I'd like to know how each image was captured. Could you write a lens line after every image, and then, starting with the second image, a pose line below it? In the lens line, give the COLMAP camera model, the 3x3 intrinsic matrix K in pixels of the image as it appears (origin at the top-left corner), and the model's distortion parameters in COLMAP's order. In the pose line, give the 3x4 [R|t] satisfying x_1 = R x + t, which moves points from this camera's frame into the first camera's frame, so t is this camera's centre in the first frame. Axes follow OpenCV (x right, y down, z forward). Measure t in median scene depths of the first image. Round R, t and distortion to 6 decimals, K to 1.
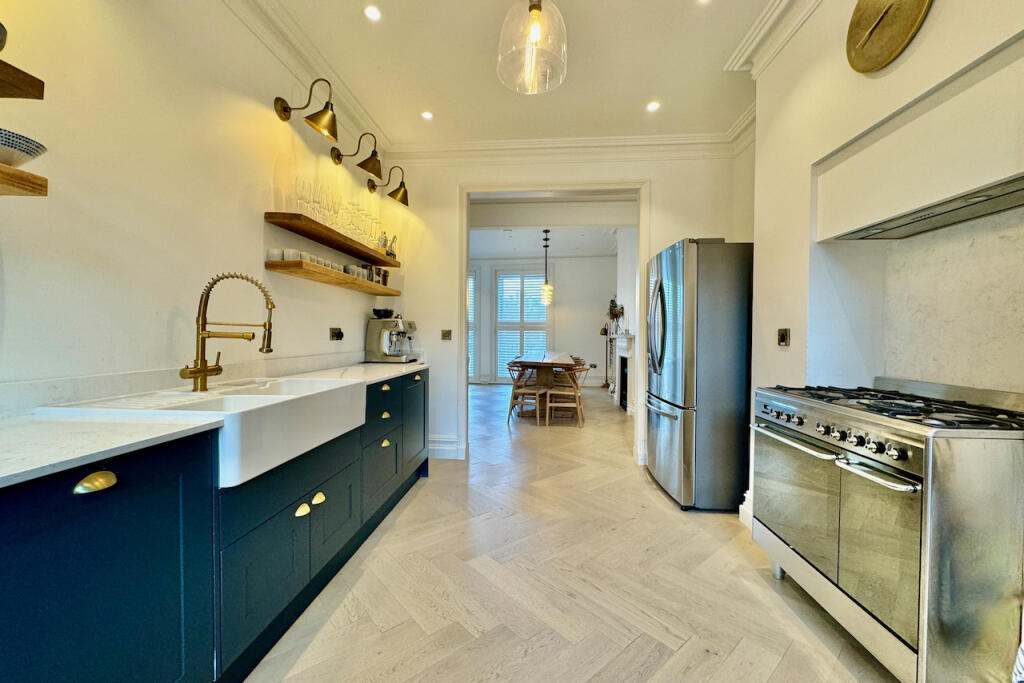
lens RADIAL K [[407.0, 0, 511.0], [0, 407.0, 341.4], [0, 0, 1]] dist [0.000438, -0.000467]
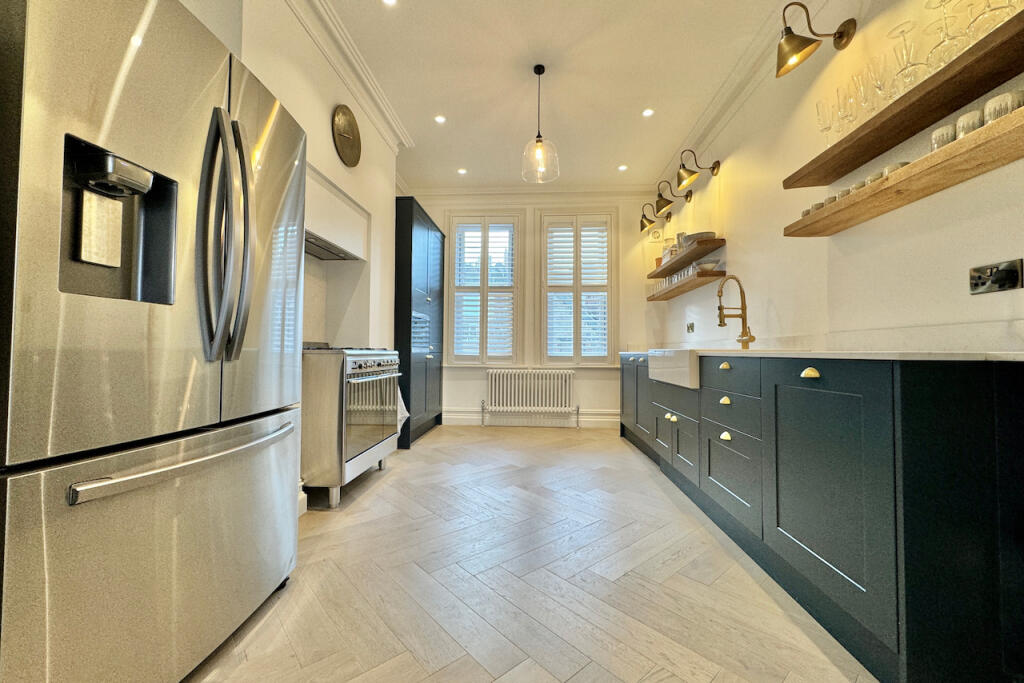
lens RADIAL K [[407.0, 0, 511.4], [0, 407.0, 341.3], [0, 0, 1]] dist [0.000438, -0.000467]
pose [[-0.999827, -0.009511, -0.016004, 0.178427], [-0.009304, 0.999872, -0.013006, 0.113254], [0.016126, -0.012855, -0.999787, 2.566716]]
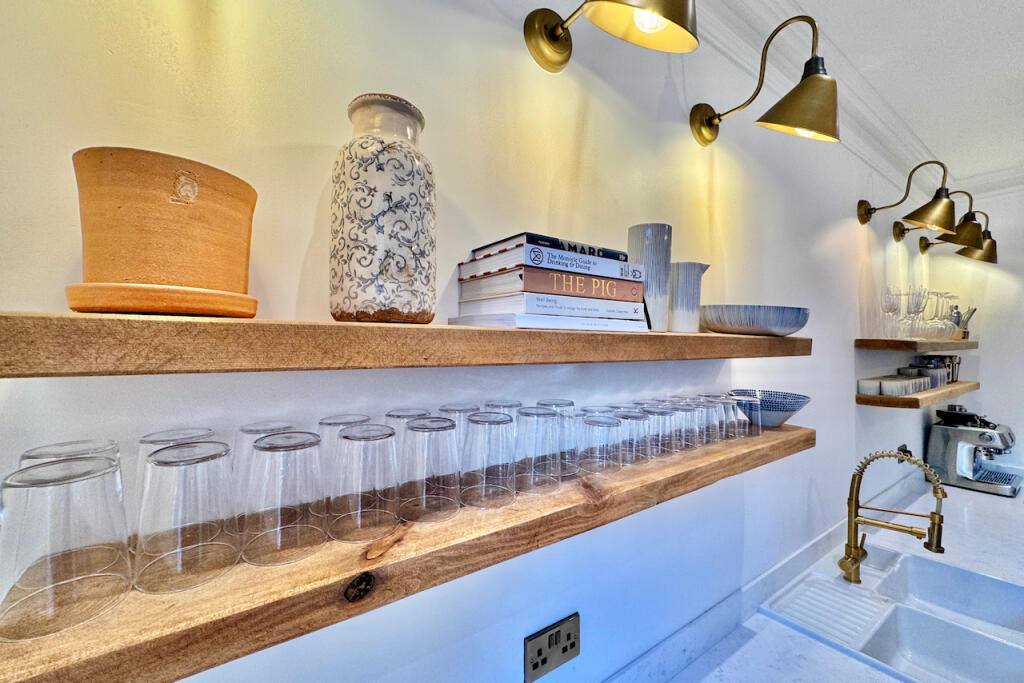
lens RADIAL K [[407.0, 0, 504.4], [0, 407.0, 342.6], [0, 0, 1]] dist [0.000438, -0.000467]
pose [[0.624041, -0.011582, -0.781306, -0.364652], [-0.008326, 0.999735, -0.021470, -0.267438], [0.781347, 0.019904, 0.623779, -0.136534]]
